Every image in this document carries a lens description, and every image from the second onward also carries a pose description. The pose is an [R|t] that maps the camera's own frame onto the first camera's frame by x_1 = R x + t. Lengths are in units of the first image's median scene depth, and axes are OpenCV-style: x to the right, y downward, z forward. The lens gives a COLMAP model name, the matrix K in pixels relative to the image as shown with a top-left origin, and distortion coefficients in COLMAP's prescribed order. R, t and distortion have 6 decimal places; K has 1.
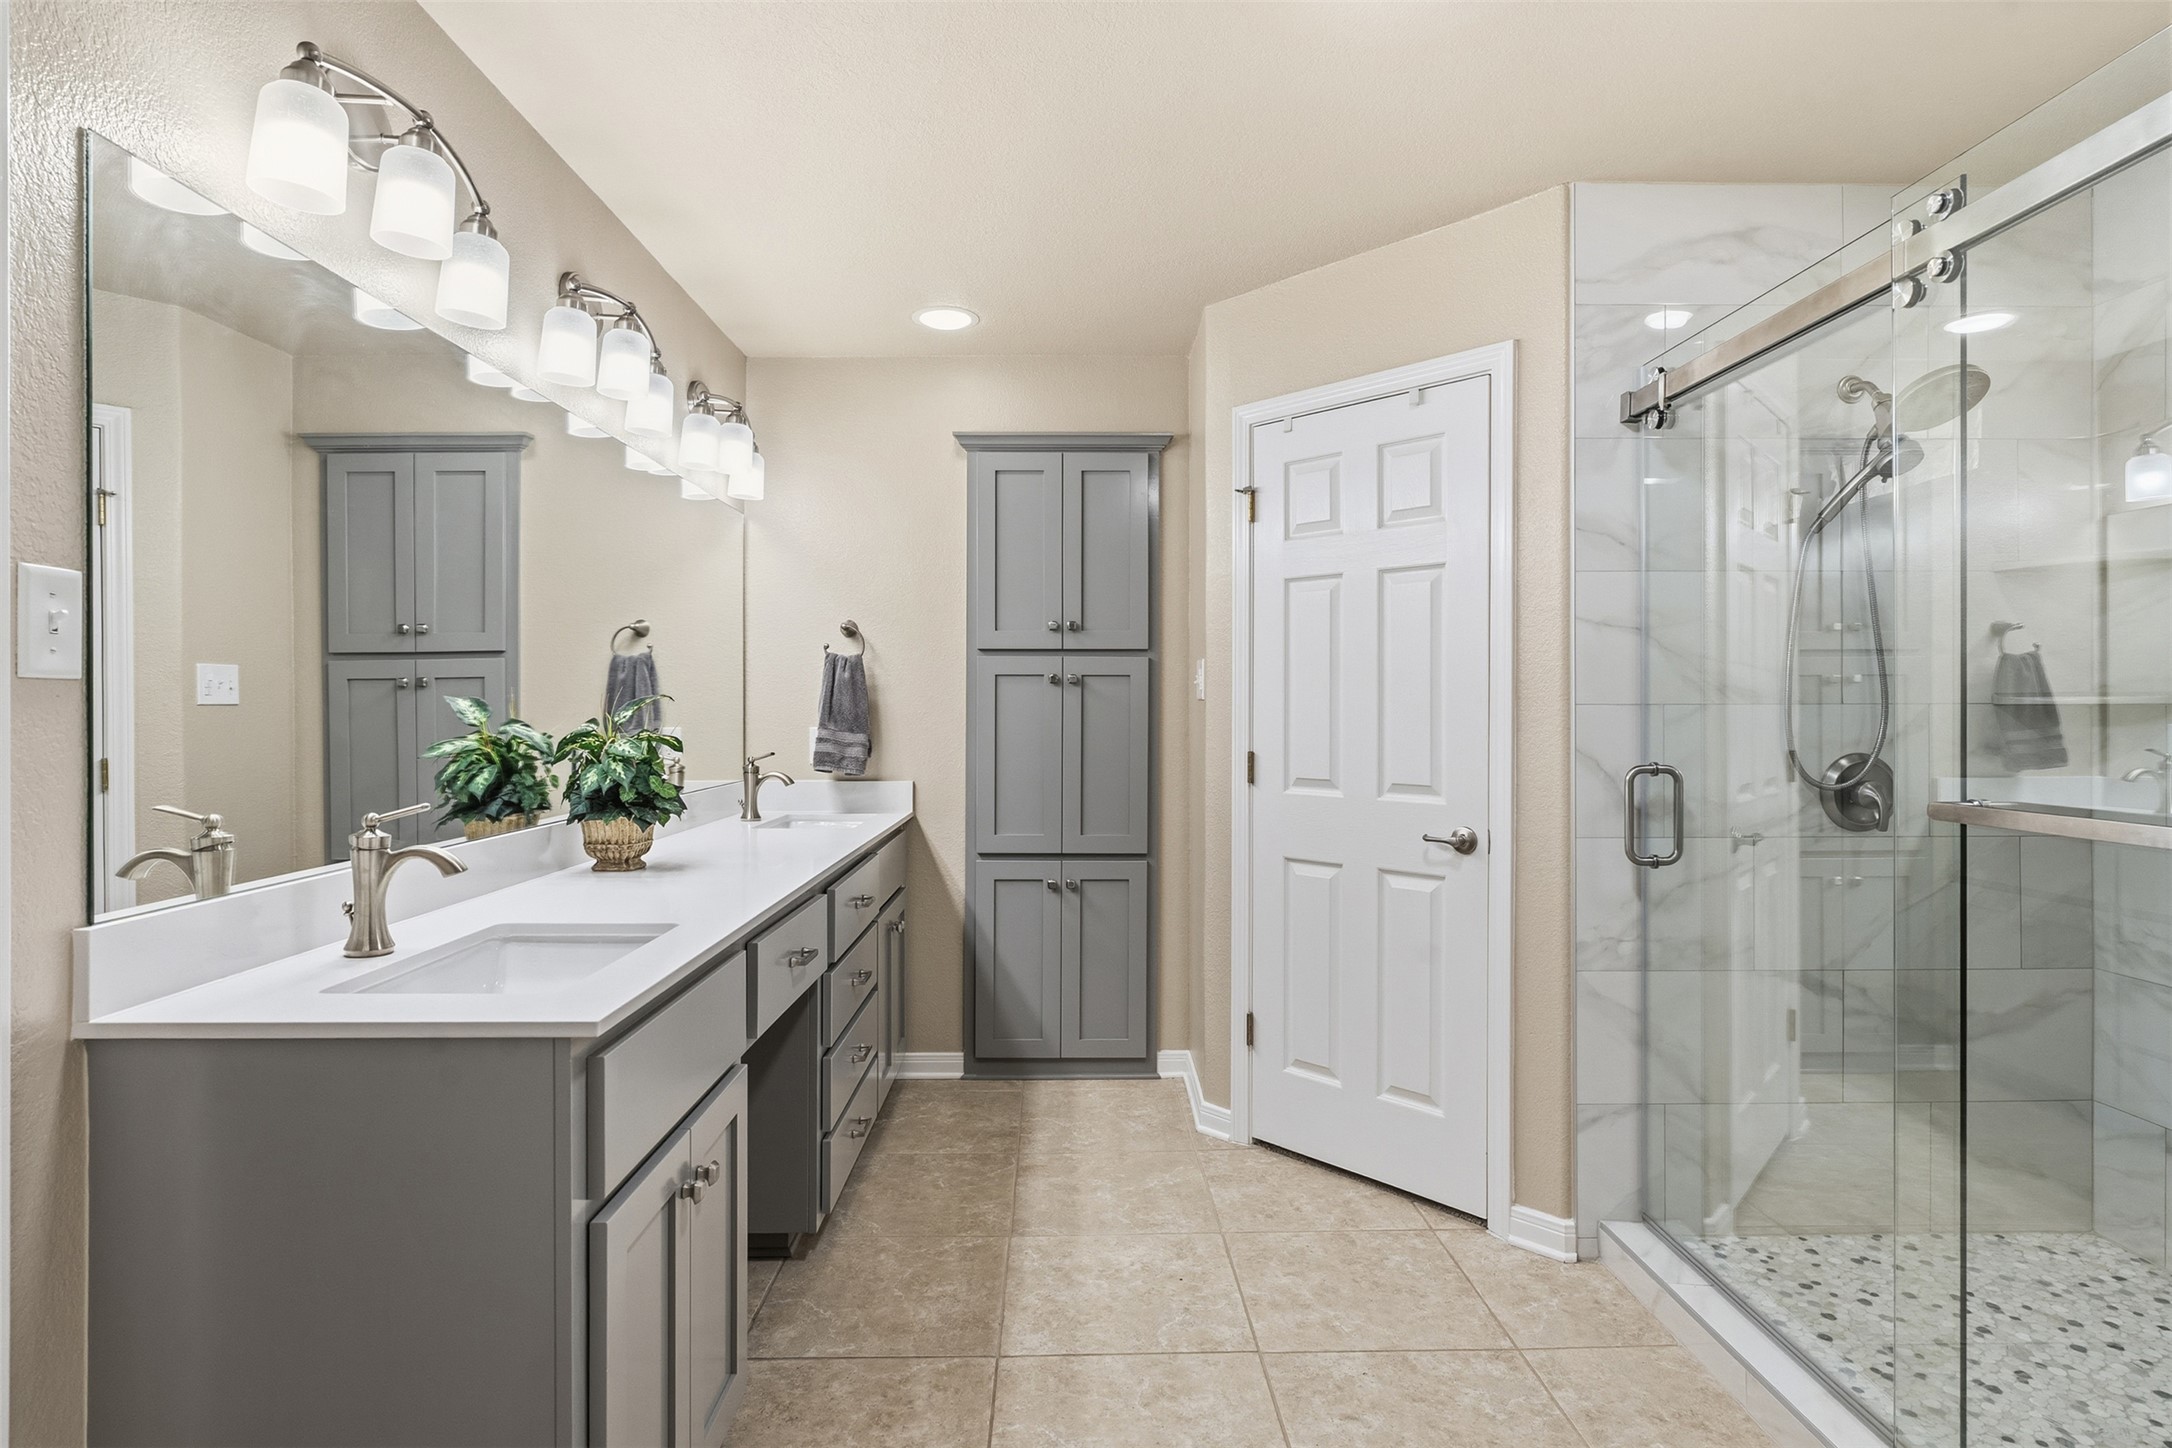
lens RADIAL K [[1131.1, 0, 1090.0], [0, 1131.1, 711.1], [0, 0, 1]] dist [-0.002443, 0.002233]
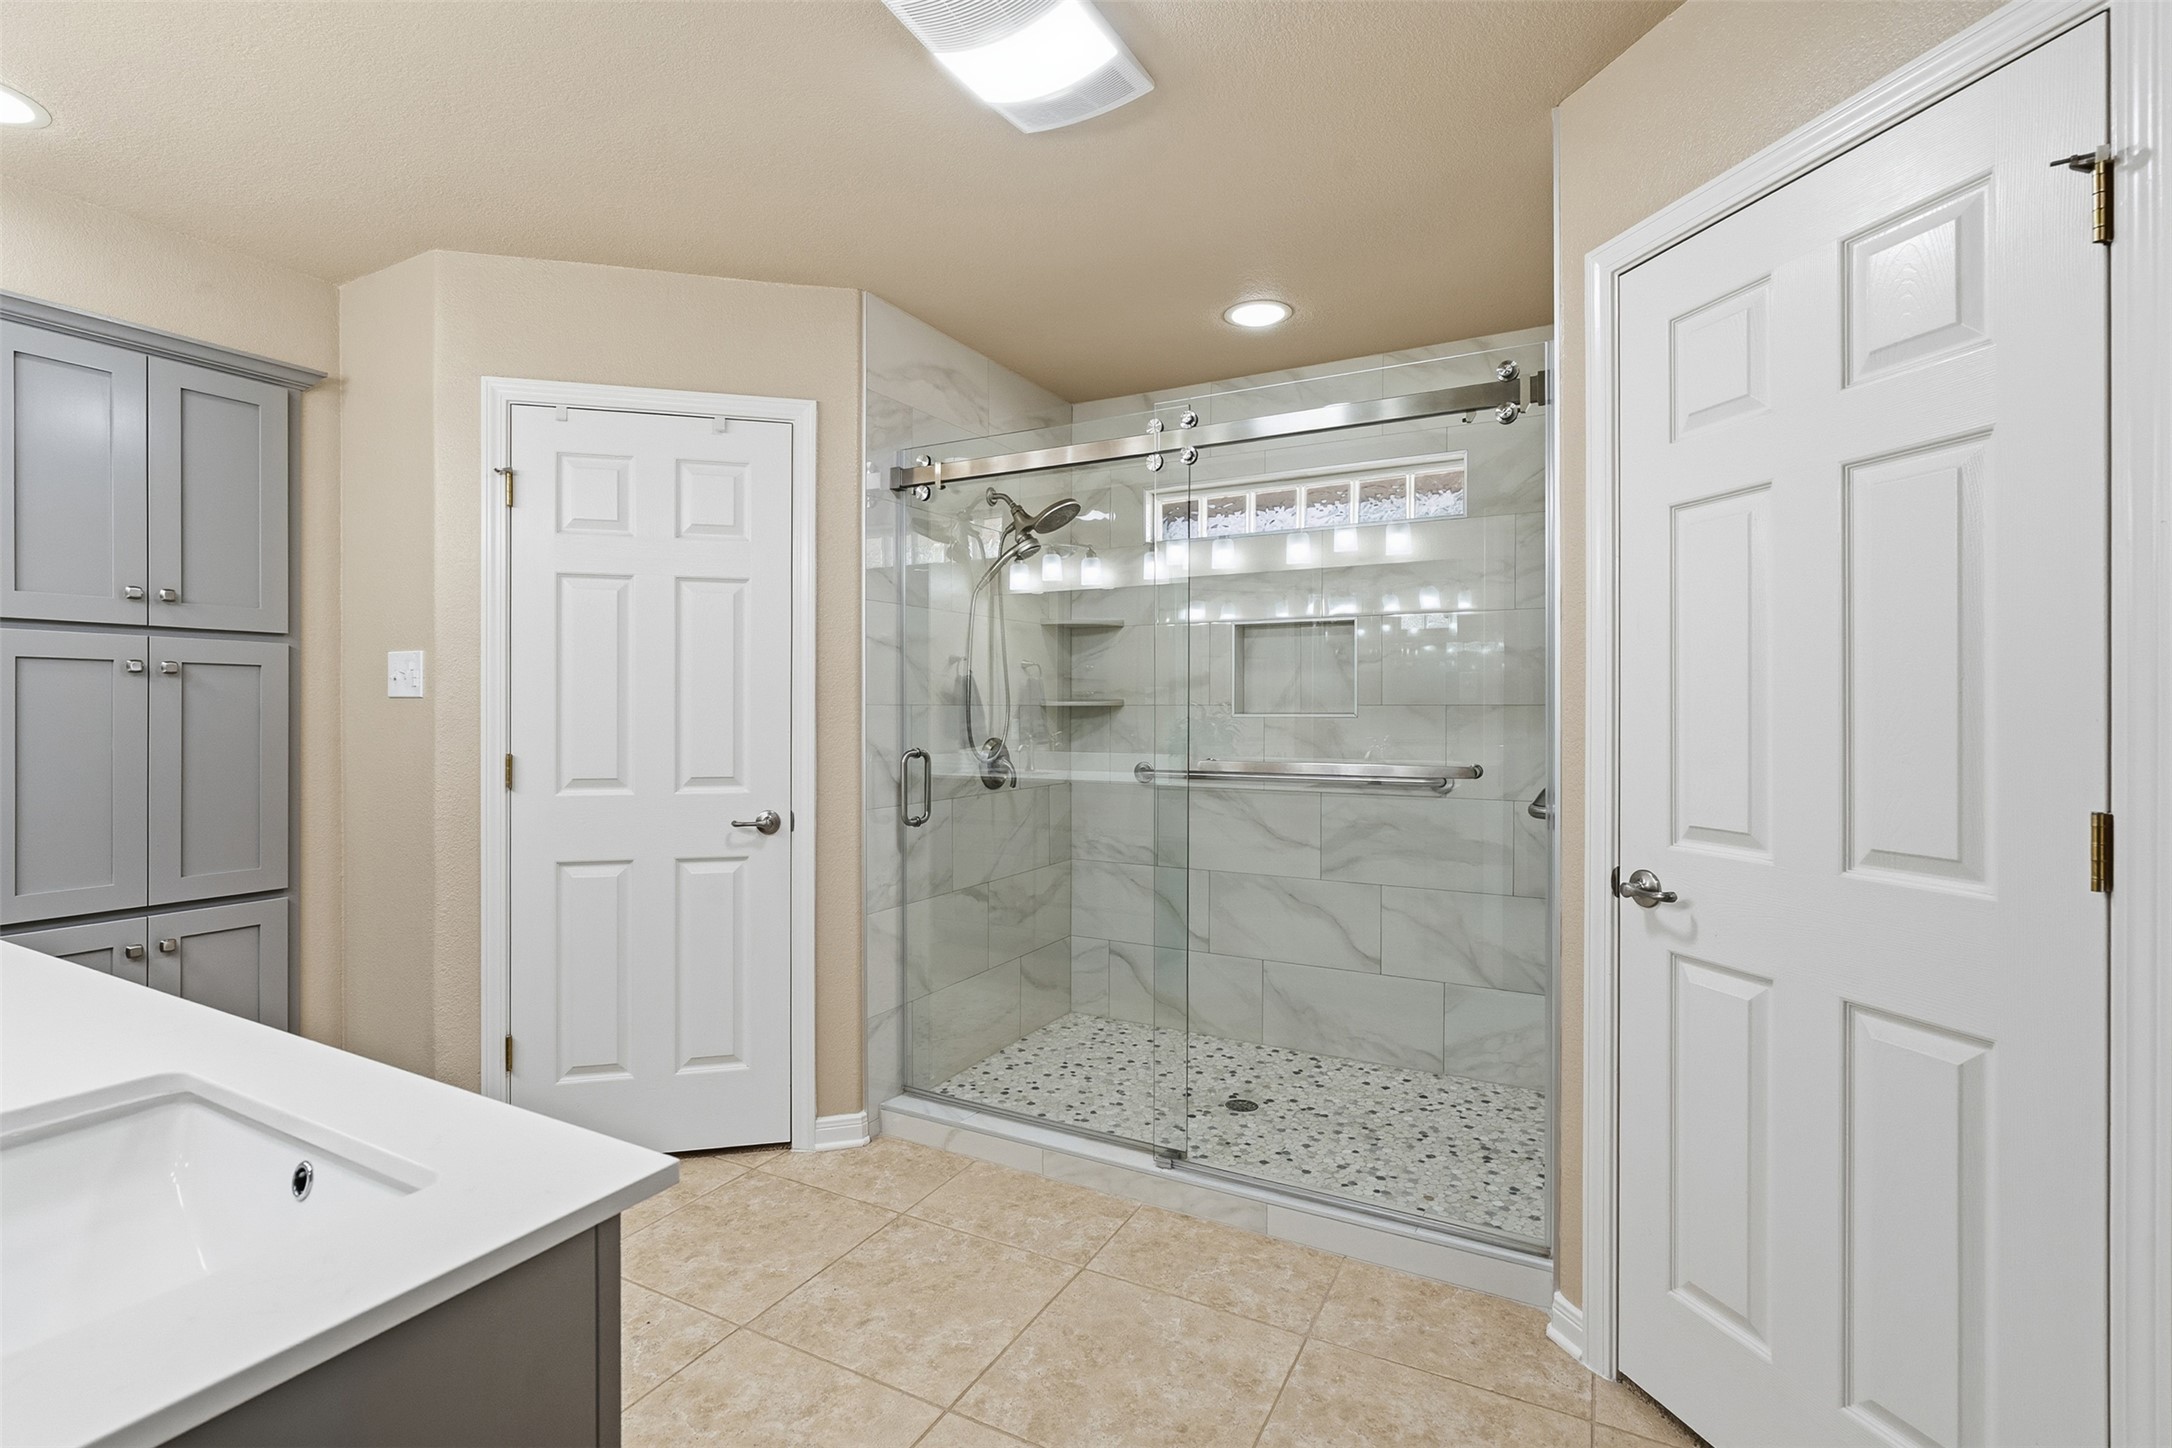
lens RADIAL K [[980.4, 0, 1083.8], [0, 980.4, 721.3], [0, 0, 1]] dist [0.000134, 0.001119]
pose [[0.496910, -0.009403, 0.867751, -0.400223], [0.002388, 0.999952, 0.009468, 0.002771], [-0.867799, -0.002632, 0.496909, 0.239587]]
